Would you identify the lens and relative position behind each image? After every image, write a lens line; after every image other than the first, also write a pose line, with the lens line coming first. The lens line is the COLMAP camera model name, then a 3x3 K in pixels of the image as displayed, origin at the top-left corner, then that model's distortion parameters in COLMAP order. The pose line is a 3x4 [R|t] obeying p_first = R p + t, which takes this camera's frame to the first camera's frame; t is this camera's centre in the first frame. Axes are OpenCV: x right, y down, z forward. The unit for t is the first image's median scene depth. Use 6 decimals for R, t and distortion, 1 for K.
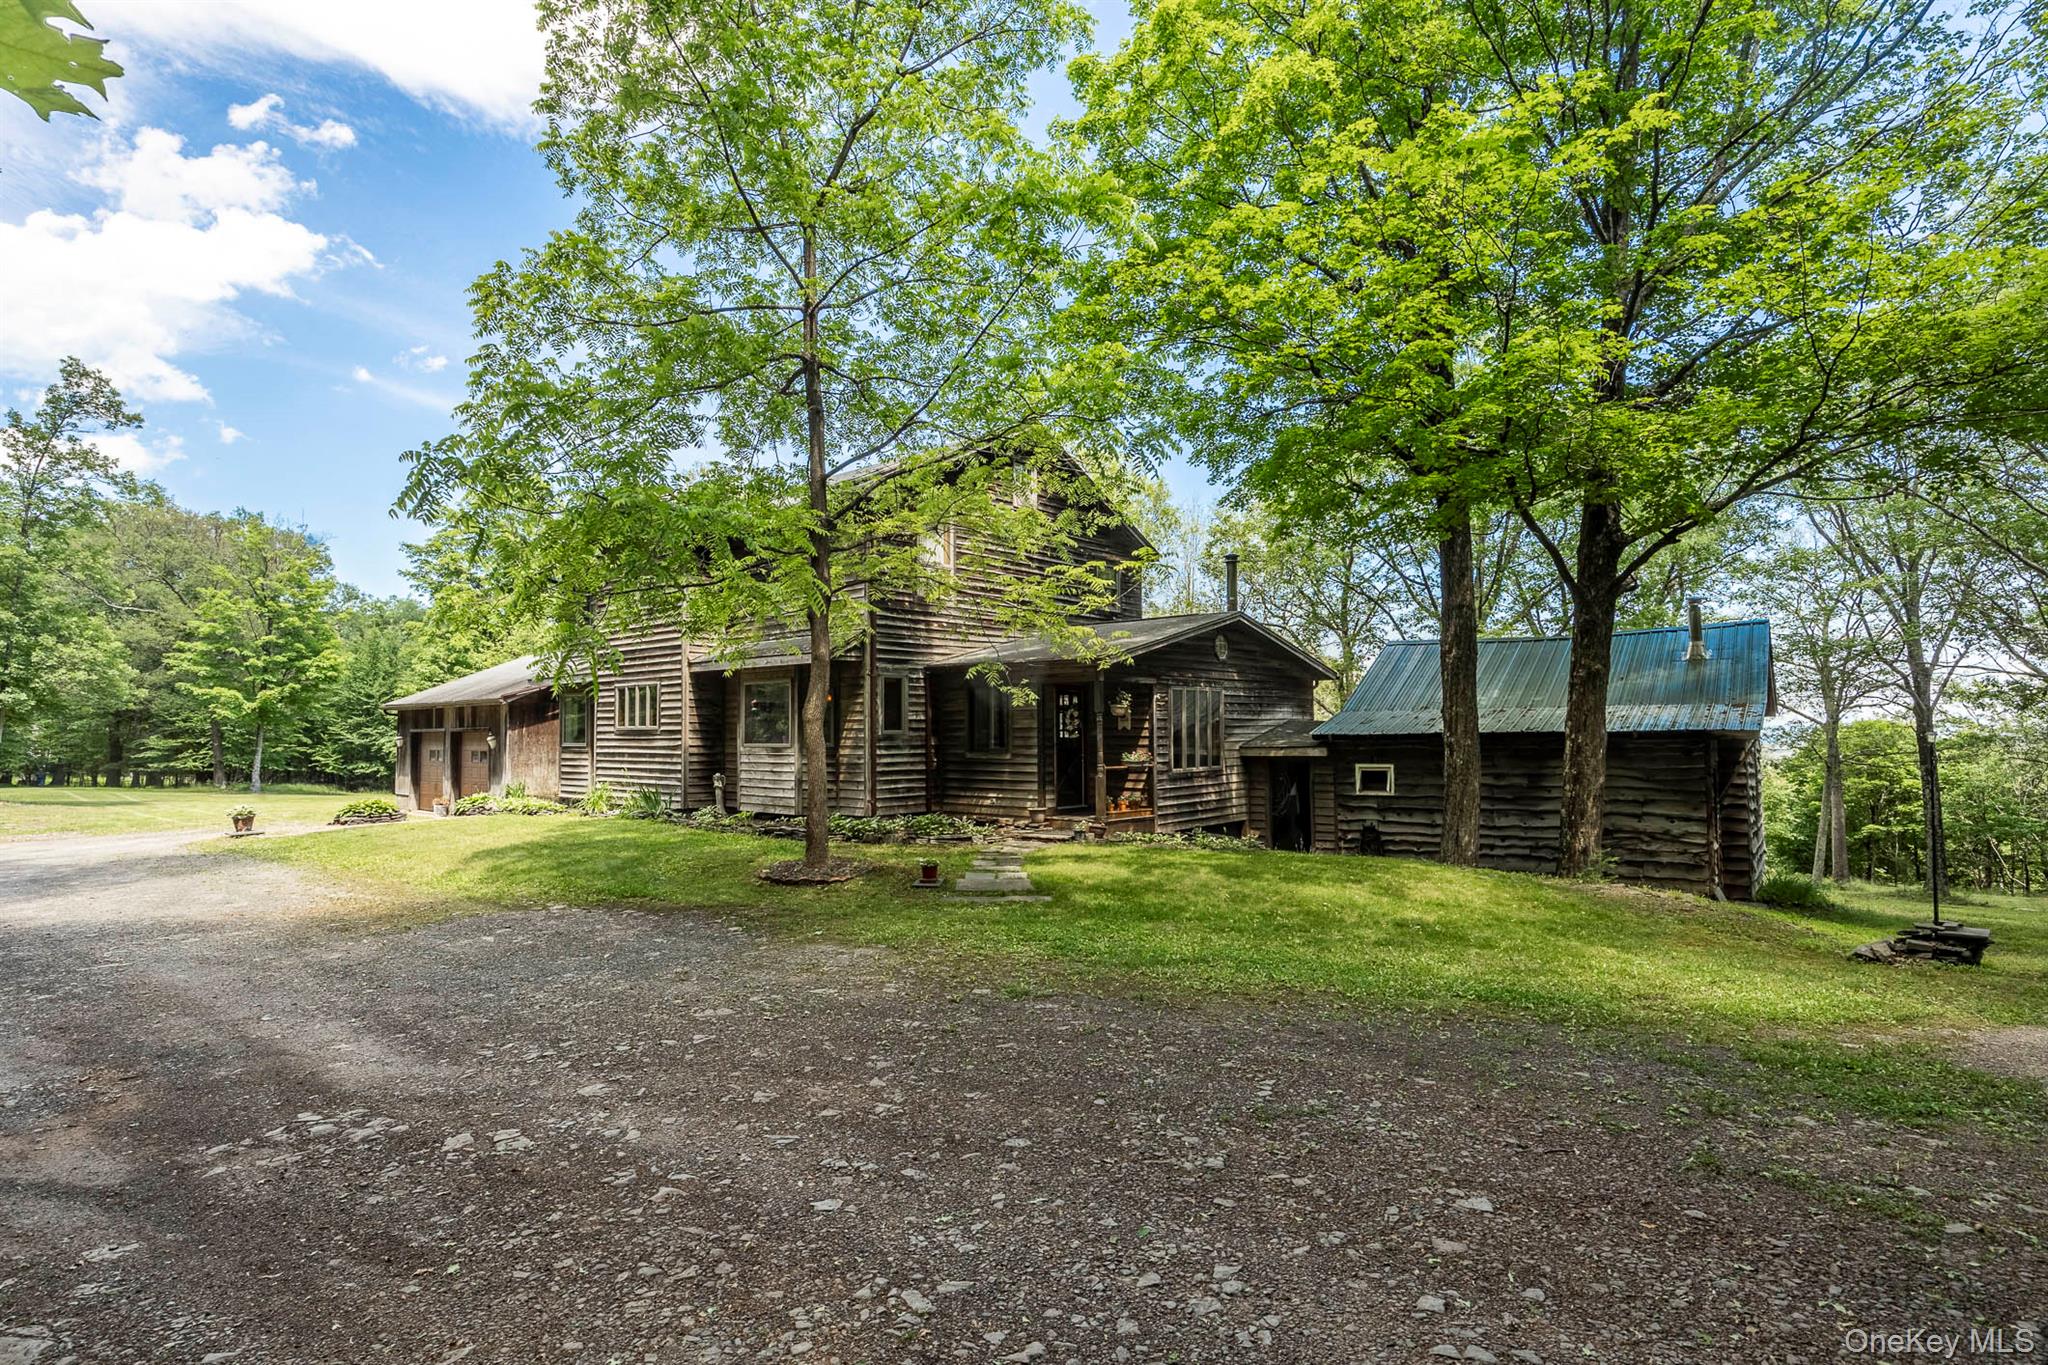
lens RADIAL K [[1041.0, 0, 1023.2], [0, 1041.0, 678.1], [0, 0, 1]] dist [0.000640, 0.000005]
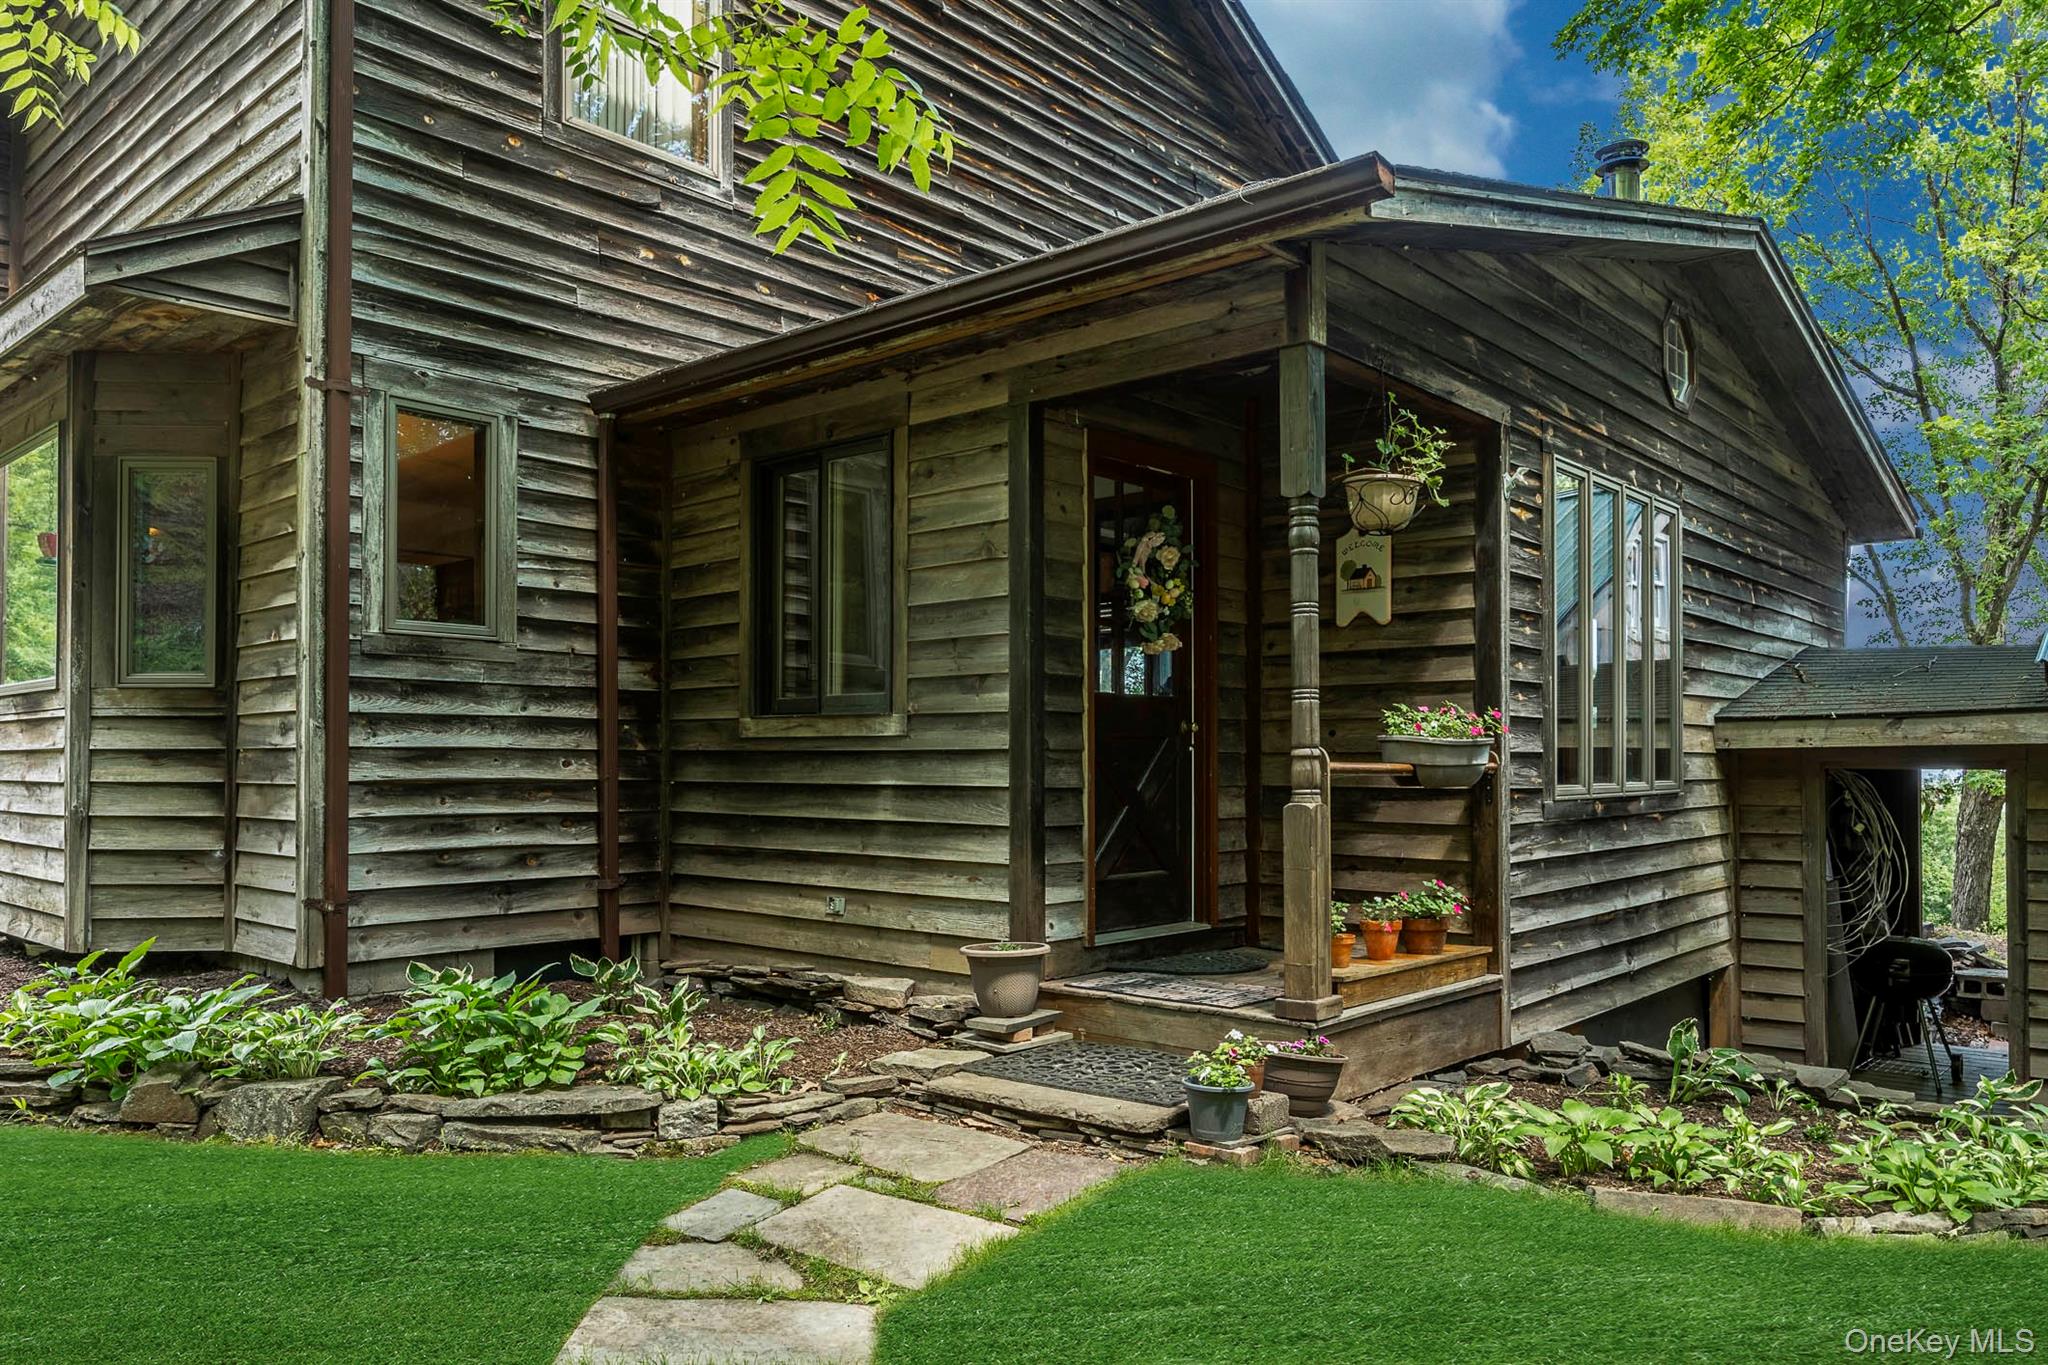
lens RADIAL K [[1414.1, 0, 1024.0], [0, 1414.1, 698.4], [0, 0, 1]] dist [0.000335, -0.000713]
pose [[0.999957, 0.008602, -0.003513, 0.017510], [-0.008590, 0.999957, 0.003498, 0.067725], [0.003543, -0.003468, 0.999988, 0.670472]]
